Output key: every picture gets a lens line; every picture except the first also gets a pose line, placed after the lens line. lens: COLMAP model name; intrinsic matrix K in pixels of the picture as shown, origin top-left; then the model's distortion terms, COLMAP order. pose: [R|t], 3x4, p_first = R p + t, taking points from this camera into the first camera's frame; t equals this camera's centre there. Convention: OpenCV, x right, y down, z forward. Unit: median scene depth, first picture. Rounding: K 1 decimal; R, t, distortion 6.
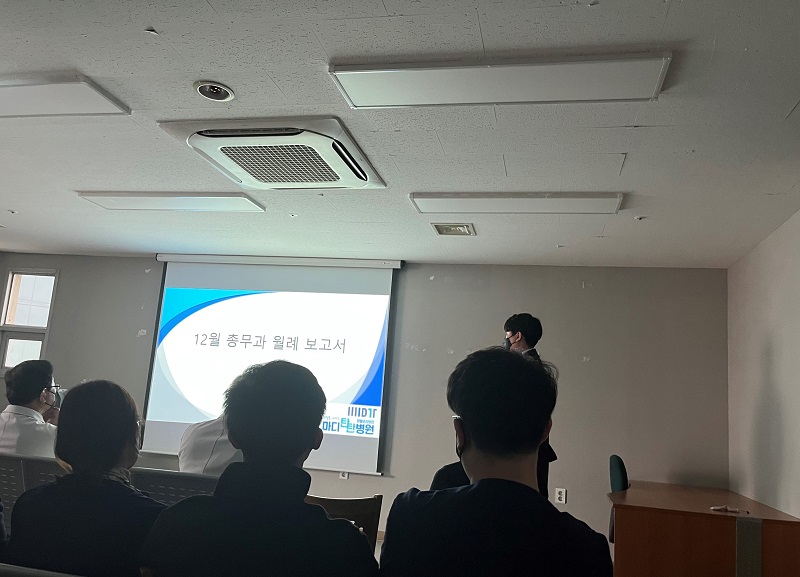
lens RADIAL K [[663.7, 0, 400.0], [0, 663.7, 288.5], [0, 0, 1]] dist [-0.002839, -0.008168]
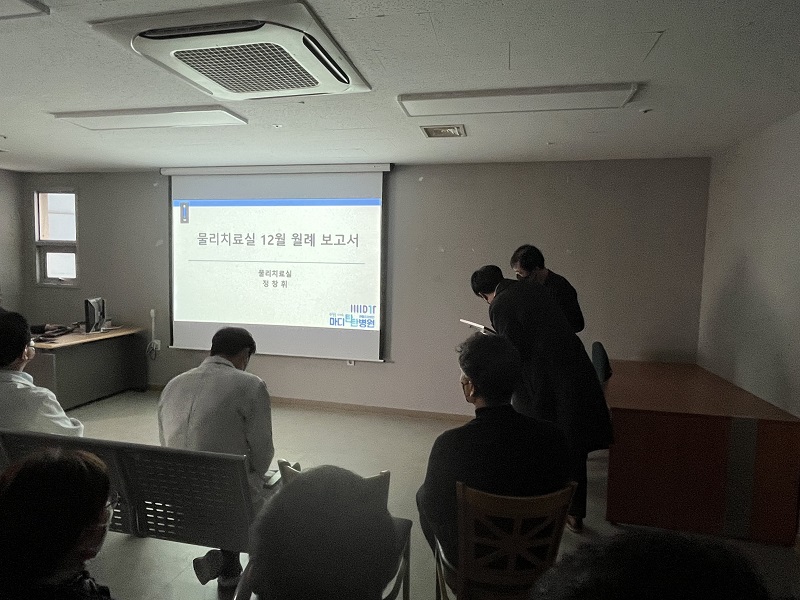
lens RADIAL K [[494.2, 0, 393.3], [0, 494.2, 300.3], [0, 0, 1]] dist [-0.015364, 0.002390]
pose [[0.998400, -0.056494, -0.002275, -0.004887], [0.055169, 0.964598, 0.257891, -0.042203], [-0.012375, -0.257604, 0.966171, 0.243995]]
